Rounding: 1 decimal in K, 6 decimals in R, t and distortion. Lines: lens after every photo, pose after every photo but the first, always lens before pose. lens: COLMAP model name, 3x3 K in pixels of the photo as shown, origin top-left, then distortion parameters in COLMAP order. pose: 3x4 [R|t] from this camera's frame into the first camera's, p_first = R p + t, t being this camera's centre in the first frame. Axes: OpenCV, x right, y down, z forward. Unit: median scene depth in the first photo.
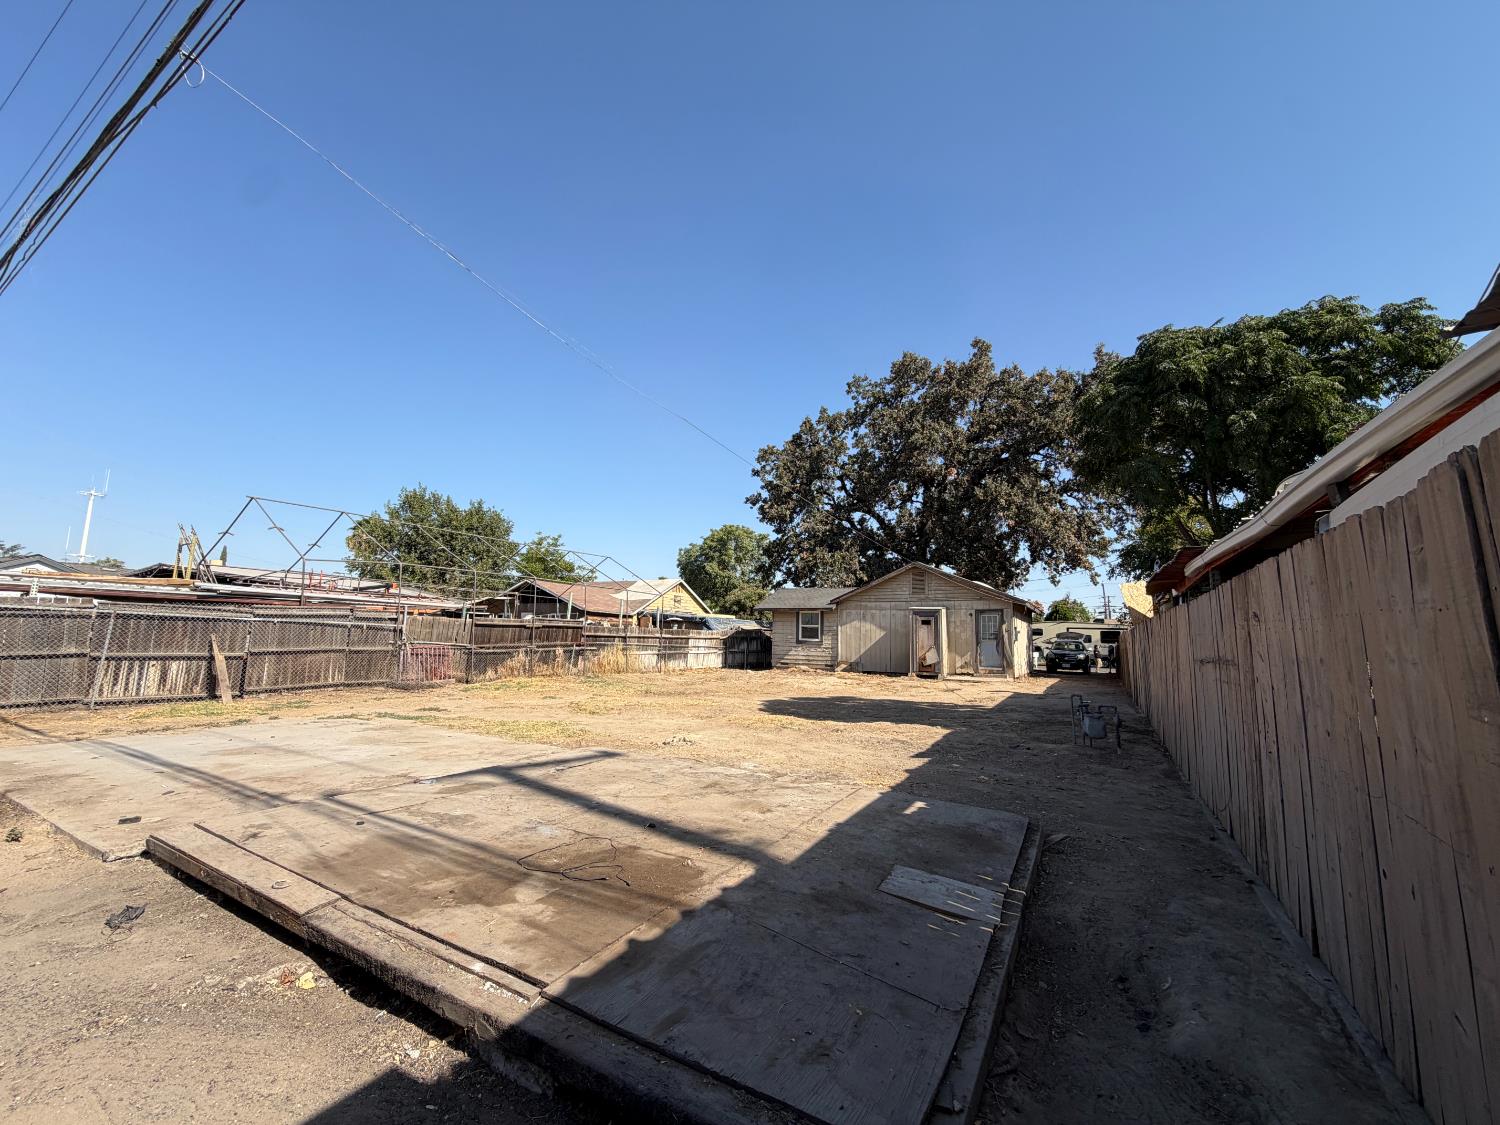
lens RADIAL K [[597.6, 0, 735.4], [0, 597.6, 564.6], [0, 0, 1]] dist [0.003305, 0.000012]
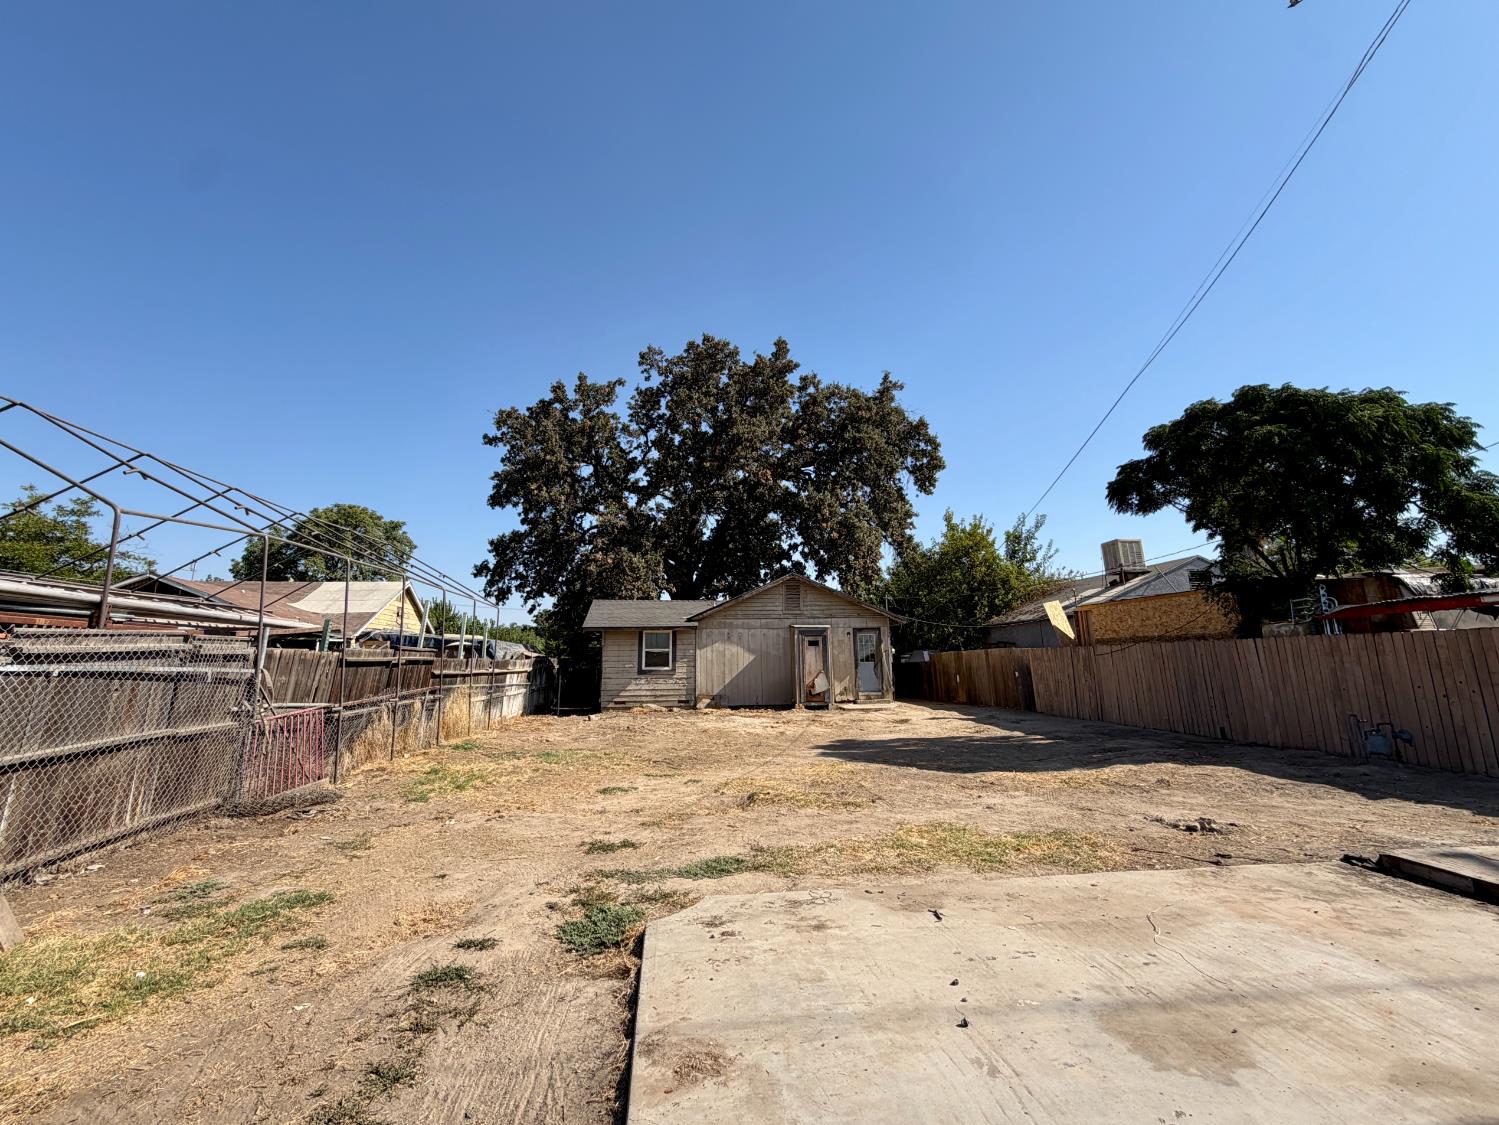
lens RADIAL K [[701.5, 0, 721.1], [0, 701.5, 488.1], [0, 0, 1]] dist [-0.002895, -0.000193]
pose [[0.811430, 0.110145, 0.573977, -0.365262], [-0.041578, 0.990472, -0.131291, 0.012009], [-0.582969, 0.082669, 0.808278, 0.216965]]
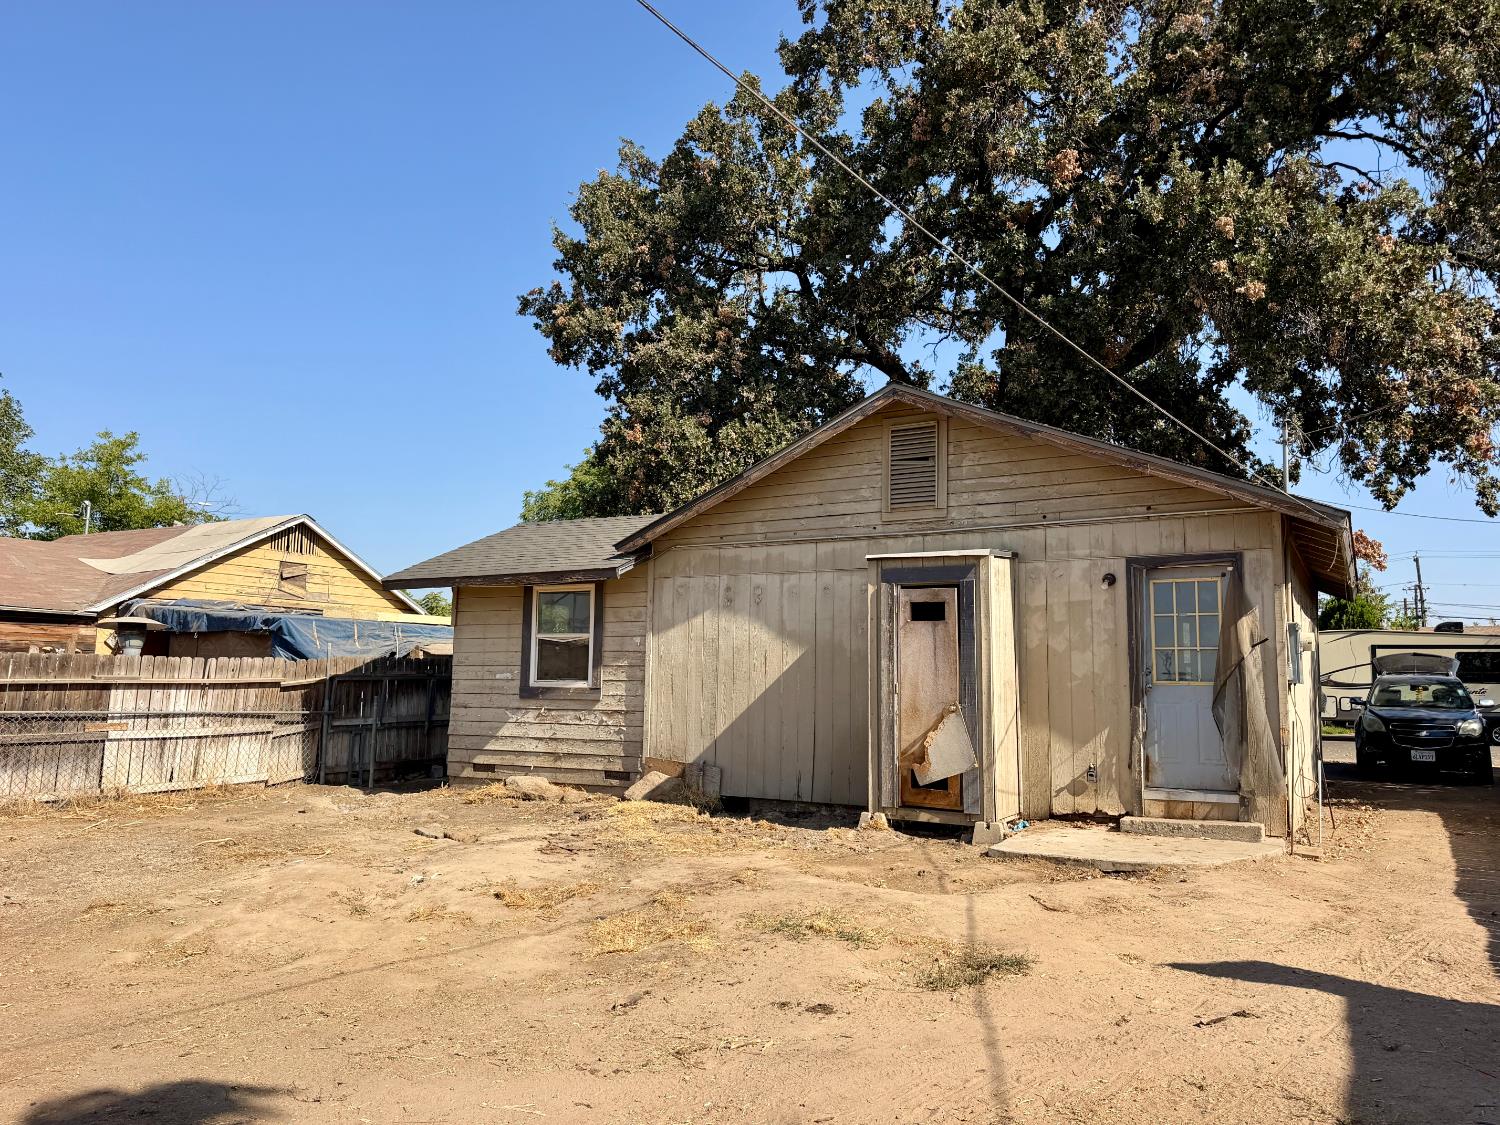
lens RADIAL K [[1052.2, 0, 752.1], [0, 1052.2, 563.4], [0, 0, 1]] dist [0.047154, -0.004332]
pose [[0.999796, -0.008990, 0.018104, 0.217397], [0.008763, 0.999882, 0.012605, 0.064918], [-0.018215, -0.012444, 0.999757, 0.514830]]
